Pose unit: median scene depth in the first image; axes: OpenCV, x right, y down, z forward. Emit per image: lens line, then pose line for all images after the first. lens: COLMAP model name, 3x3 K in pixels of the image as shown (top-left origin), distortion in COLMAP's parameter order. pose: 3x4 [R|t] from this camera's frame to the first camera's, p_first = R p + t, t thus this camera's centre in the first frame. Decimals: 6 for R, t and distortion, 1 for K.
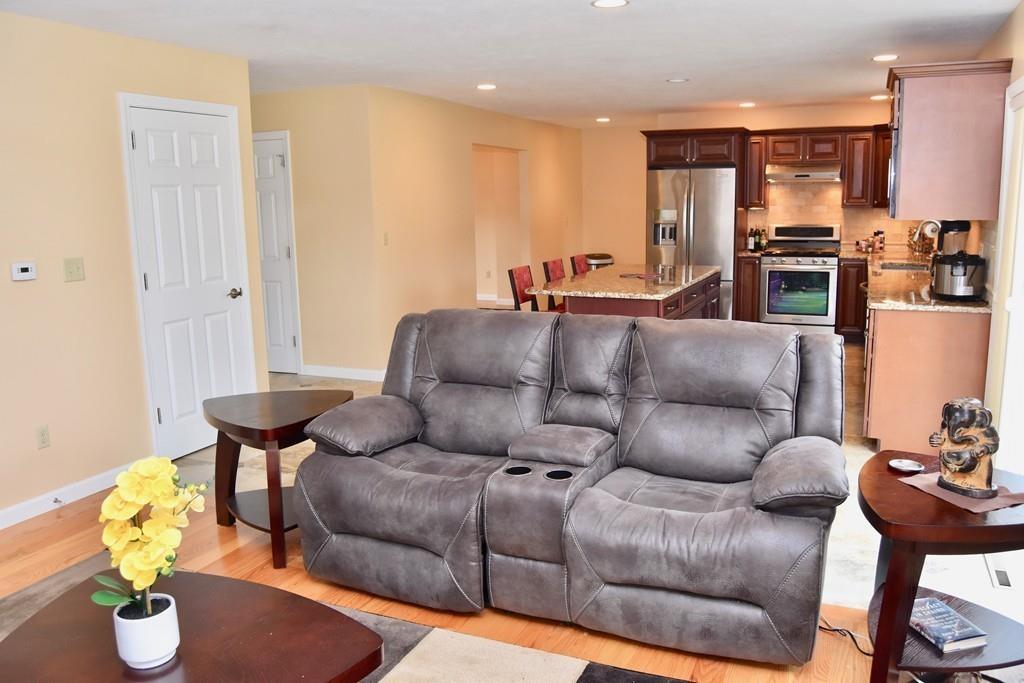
lens RADIAL K [[791.8, 0, 512.0], [0, 791.8, 341.5], [0, 0, 1]] dist [-0.078952, 0.003799]
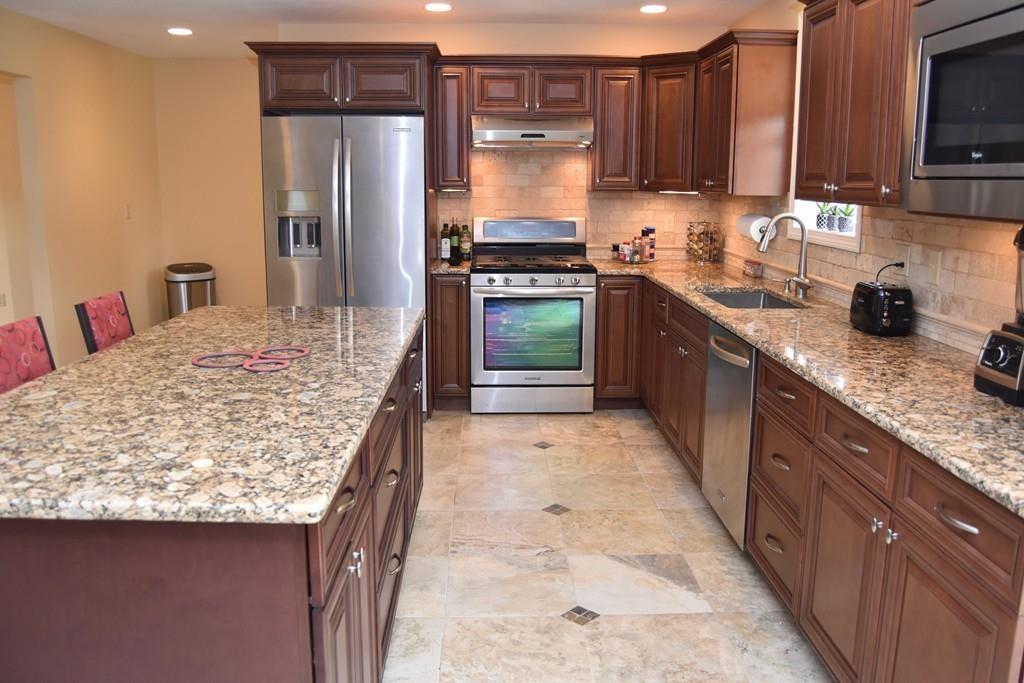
lens RADIAL K [[835.2, 0, 512.0], [0, 835.2, 341.5], [0, 0, 1]] dist [-0.086580, 0.004049]
pose [[0.902054, -0.056766, 0.427873, 0.078247], [0.052823, 0.998381, 0.021094, -0.068837], [-0.428378, 0.003574, 0.903593, 0.426820]]
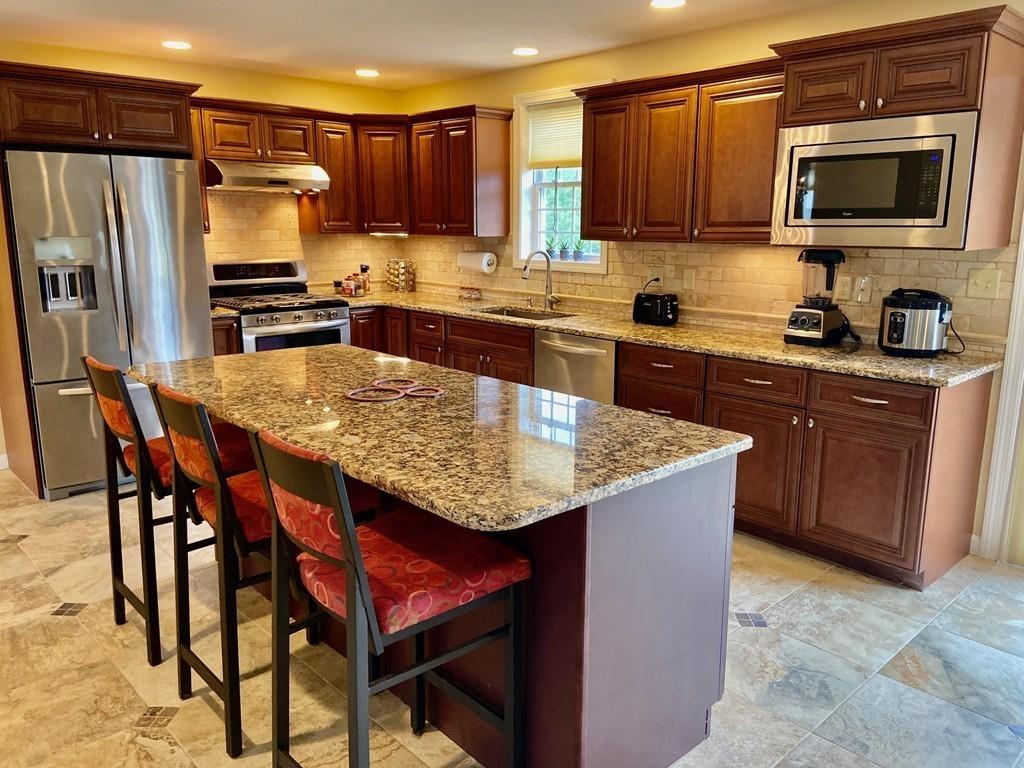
lens RADIAL K [[782.5, 0, 512.0], [0, 782.5, 384.0], [0, 0, 1]] dist [0.113699, -0.160375]
pose [[0.386233, -0.167987, 0.906975, -0.160915], [0.152163, 0.981409, 0.116975, -0.095085], [-0.909764, 0.092829, 0.404614, 0.563975]]
